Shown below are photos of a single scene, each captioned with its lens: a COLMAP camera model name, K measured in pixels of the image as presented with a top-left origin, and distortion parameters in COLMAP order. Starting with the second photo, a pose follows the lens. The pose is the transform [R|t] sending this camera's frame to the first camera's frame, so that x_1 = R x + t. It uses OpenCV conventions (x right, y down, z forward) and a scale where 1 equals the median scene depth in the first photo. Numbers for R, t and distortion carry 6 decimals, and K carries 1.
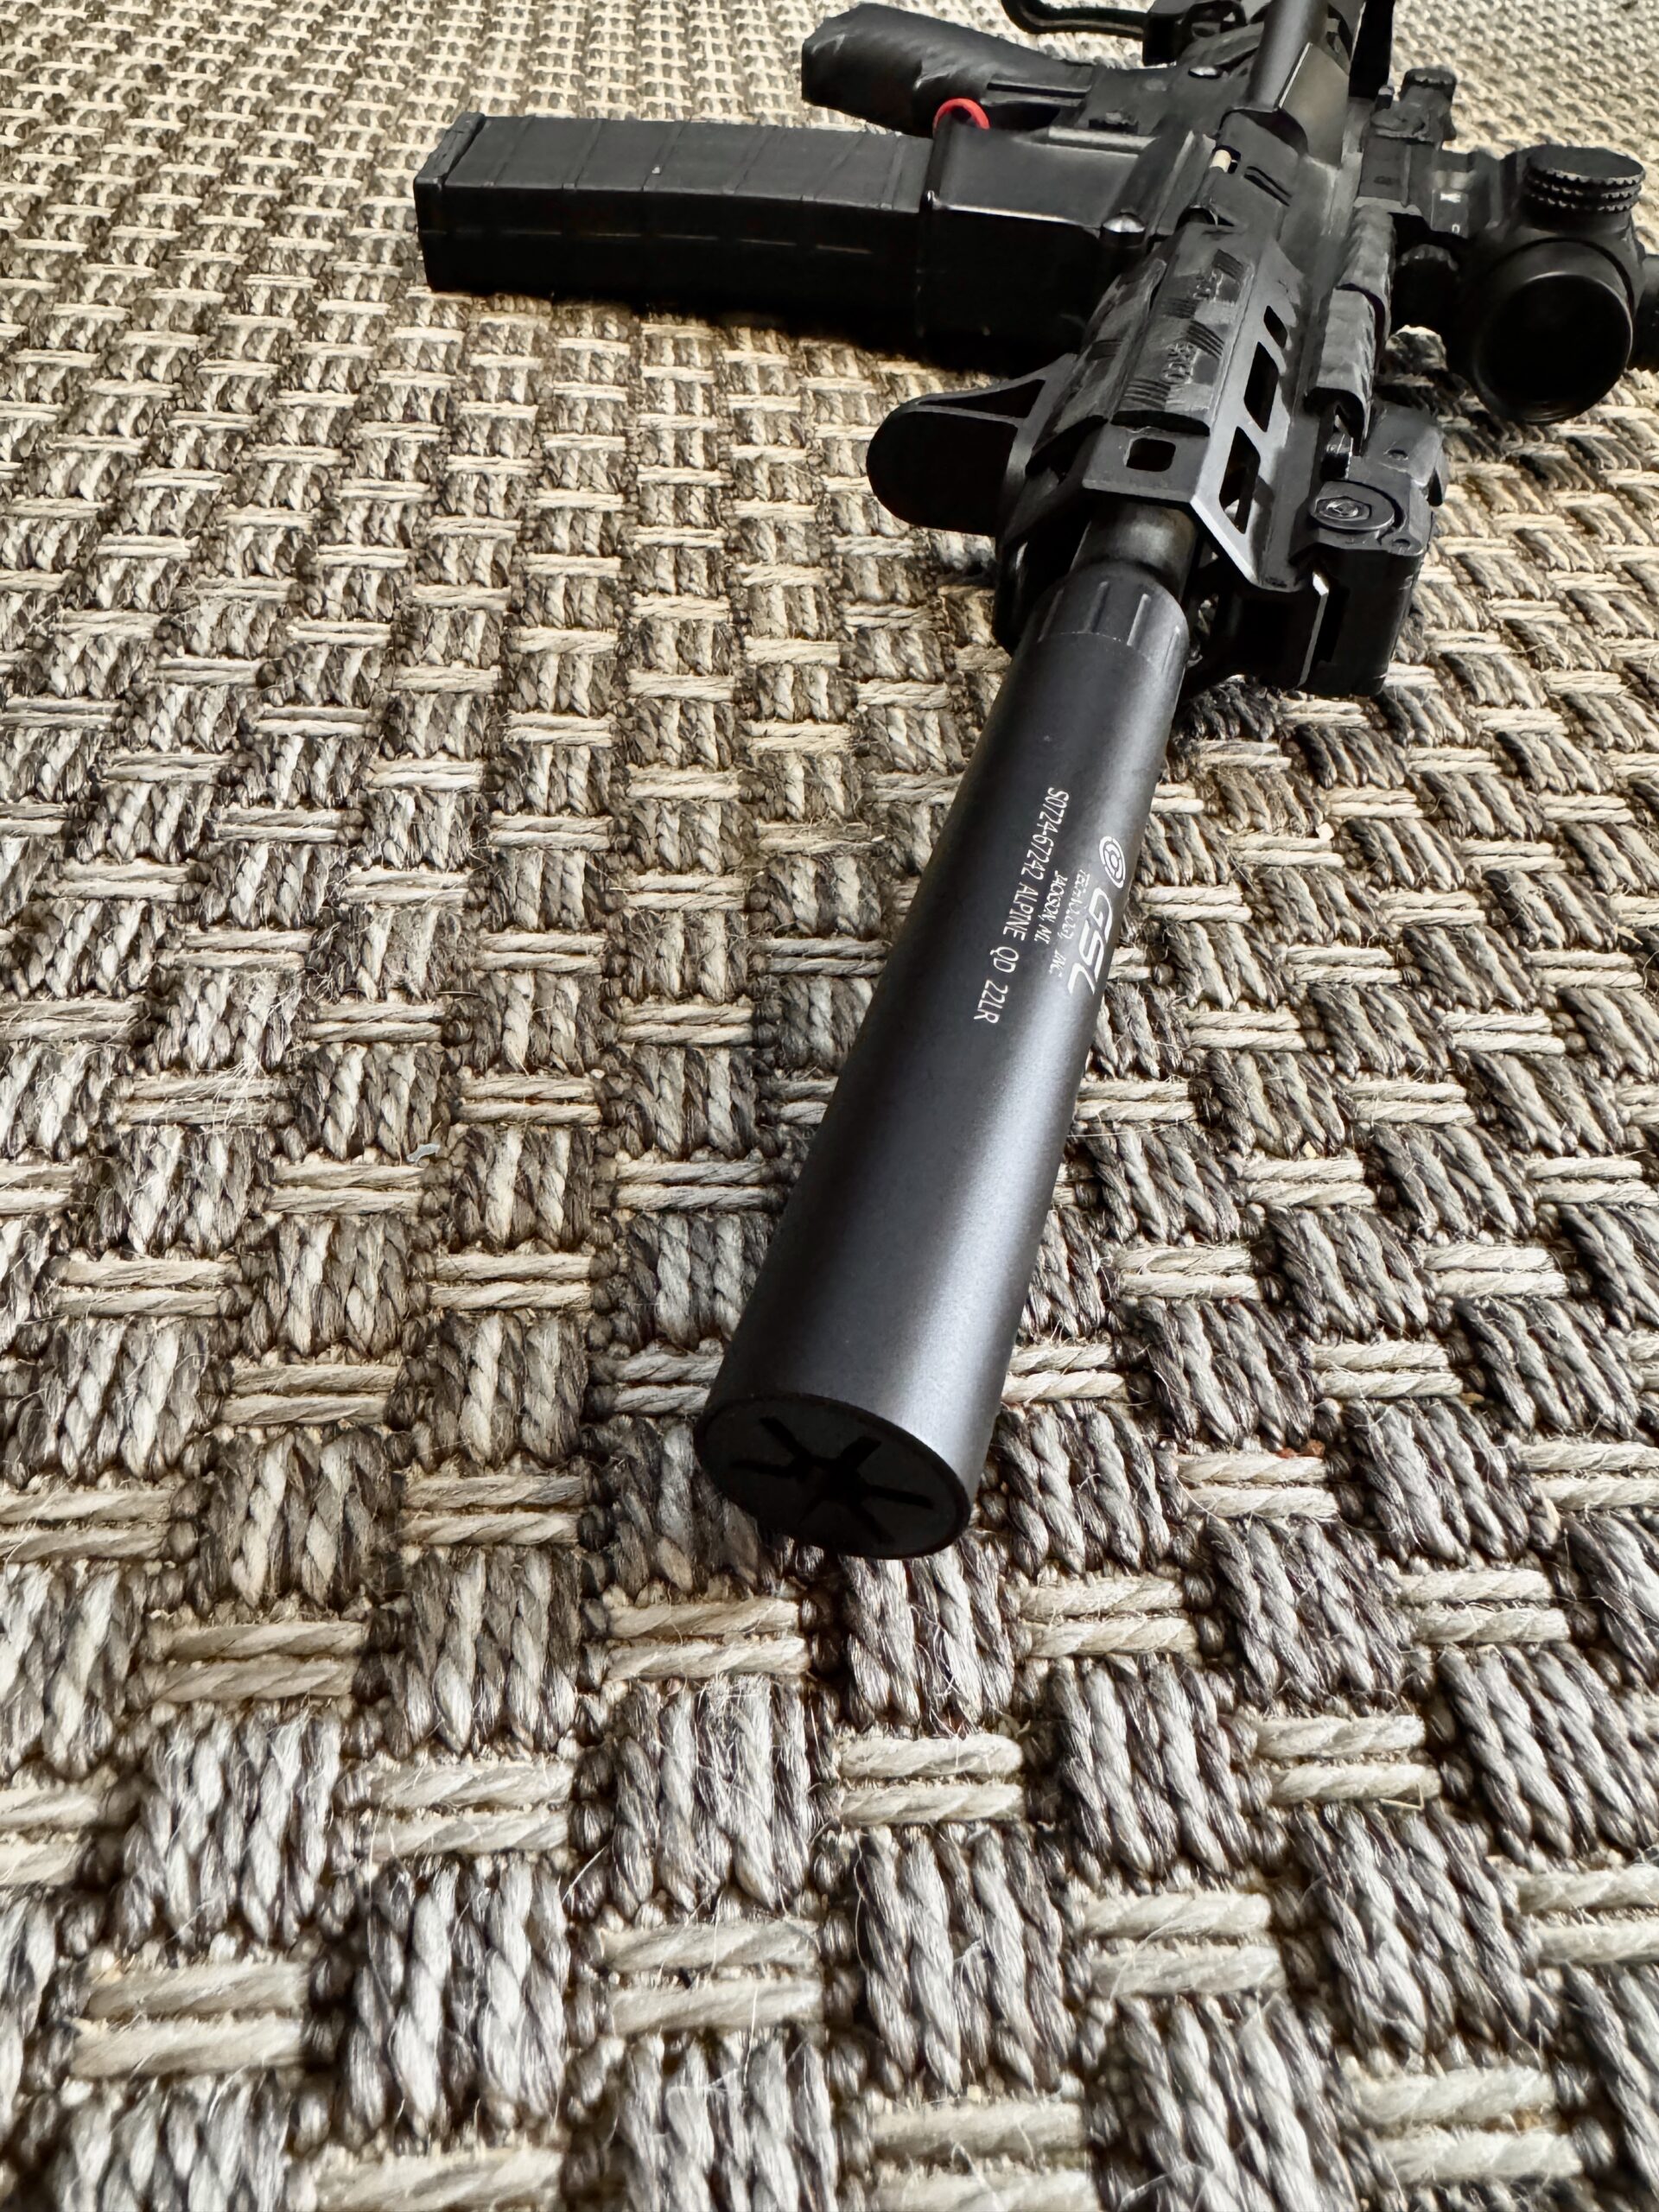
lens RADIAL K [[1584.5, 0, 830.5], [0, 1584.5, 998.3], [0, 0, 1]] dist [-0.008974, 0.001780]
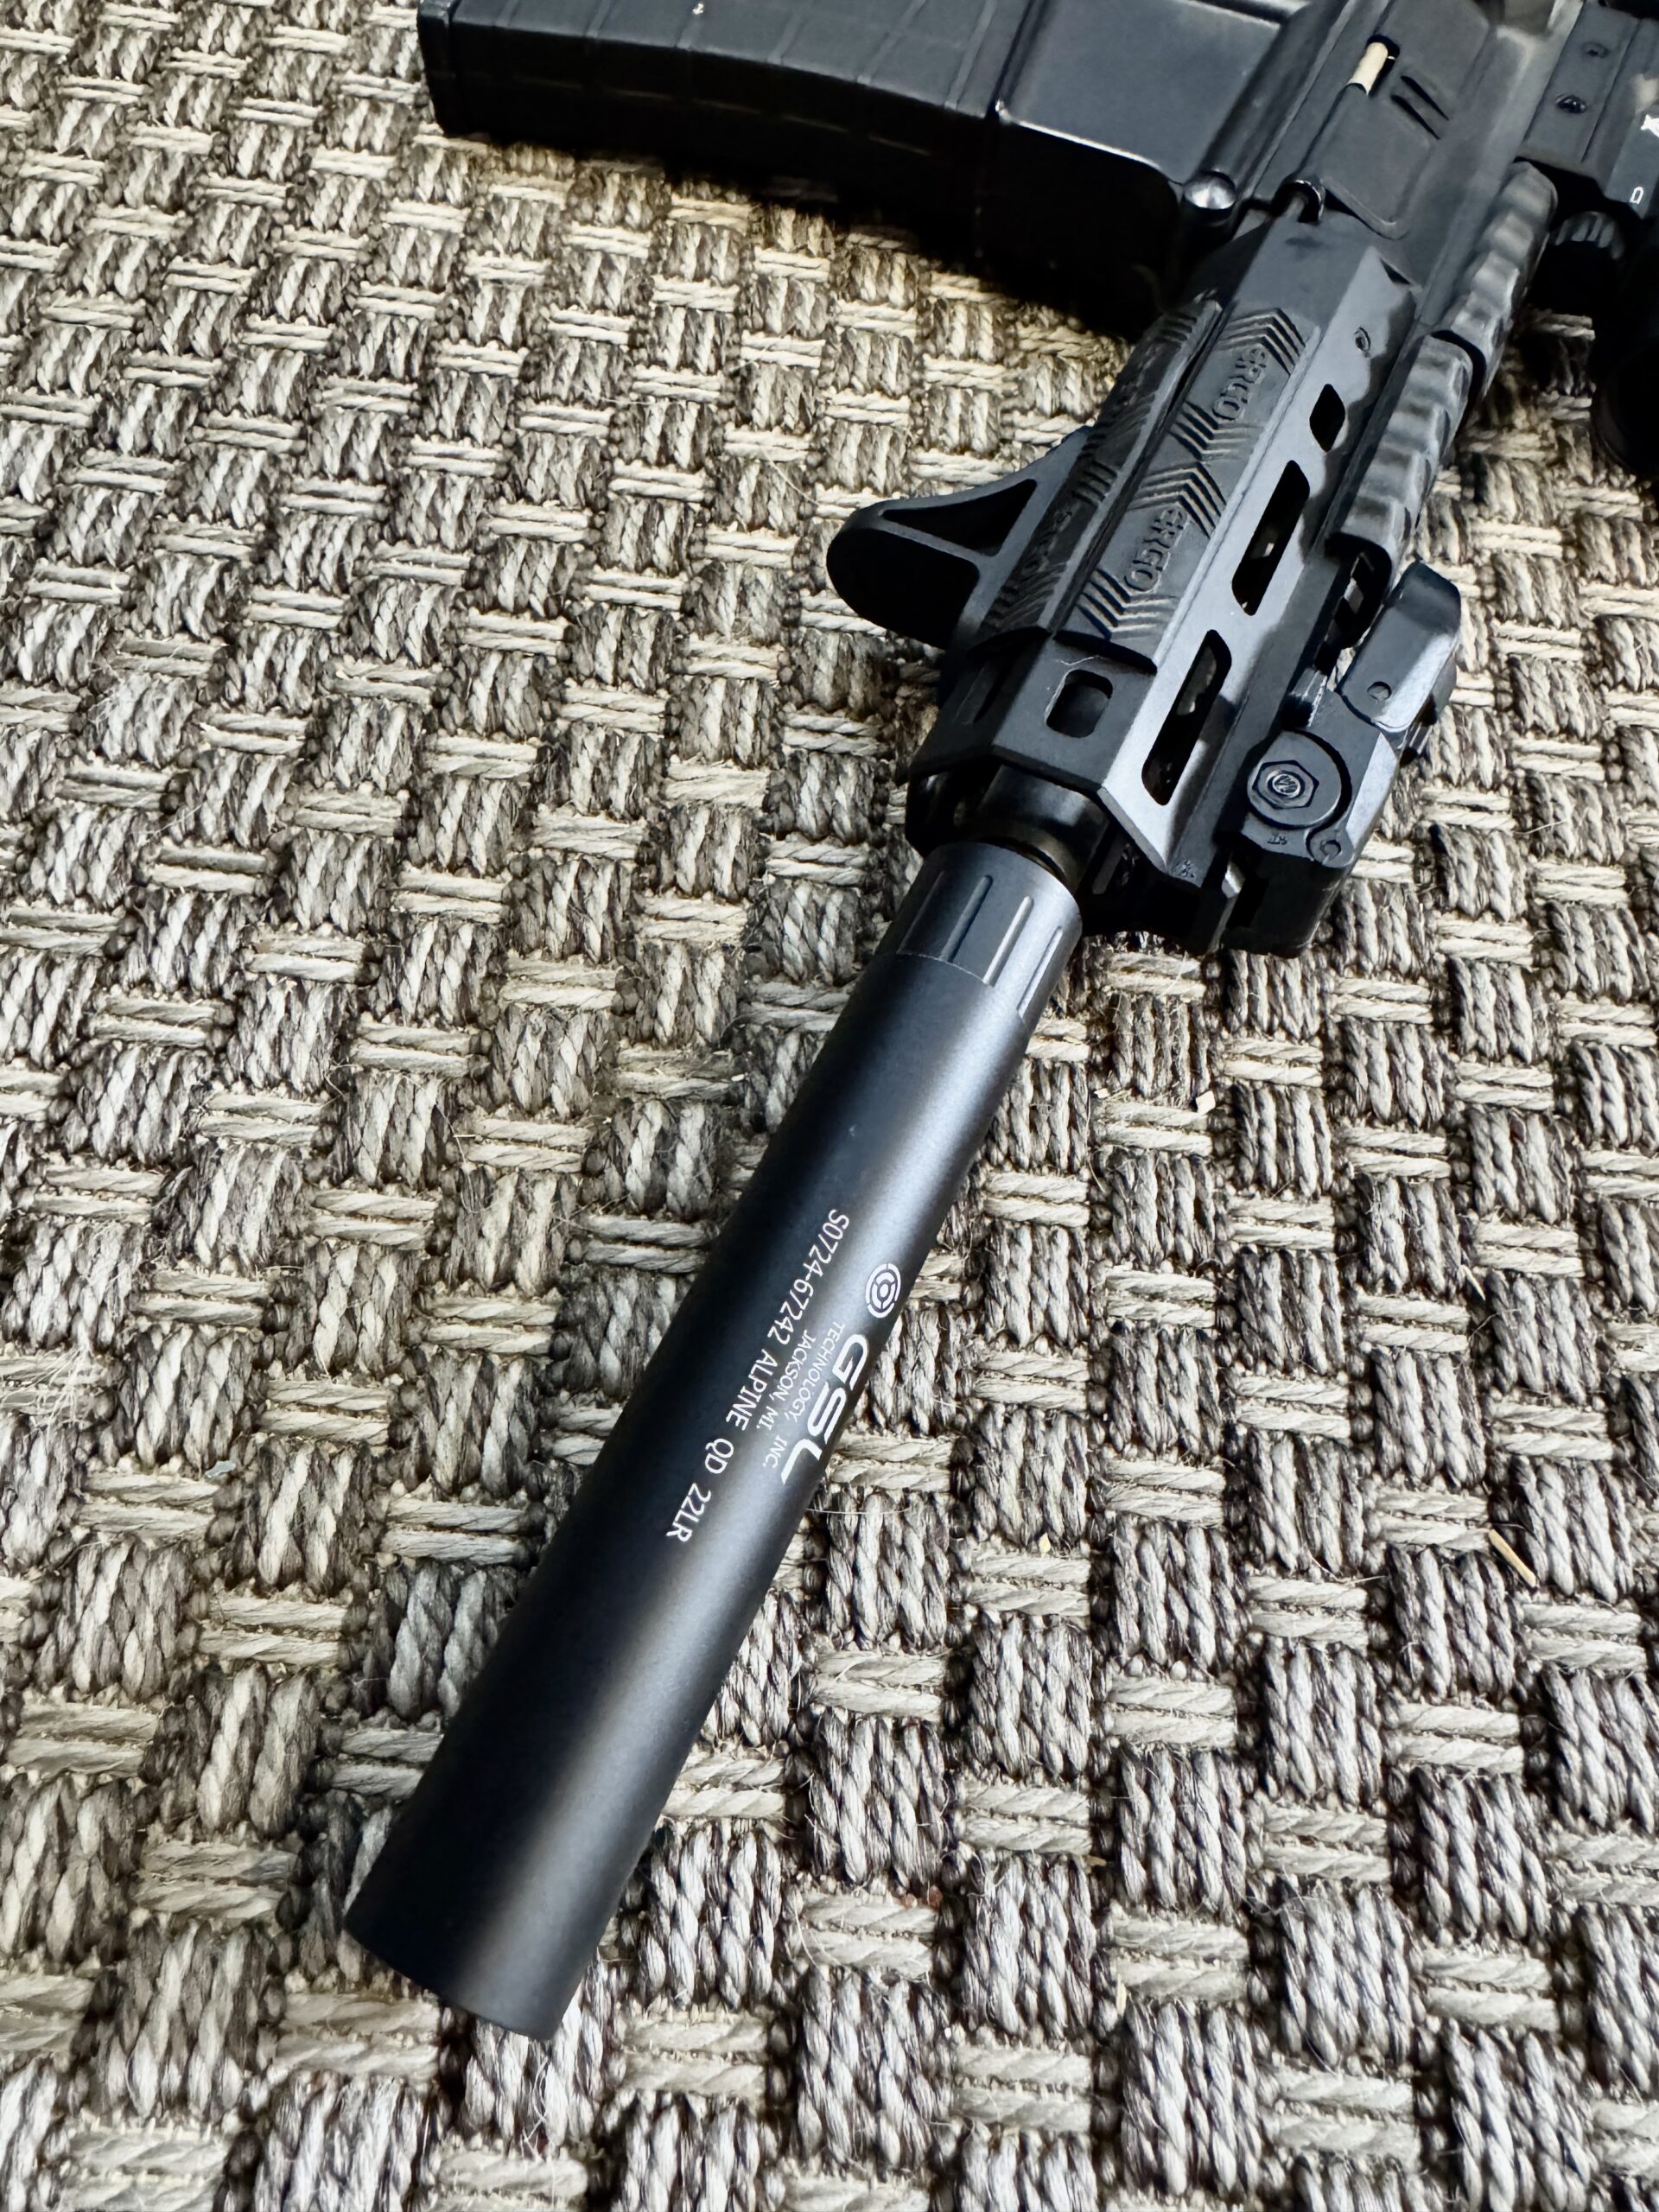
lens RADIAL K [[1584.5, 0, 830.5], [0, 1584.5, 998.3], [0, 0, 1]] dist [-0.008974, 0.001780]
pose [[0.986997, 0.136944, -0.084161, 0.191021], [-0.104556, 0.944662, 0.310937, -0.536531], [0.122085, -0.298094, 0.946697, 0.083049]]
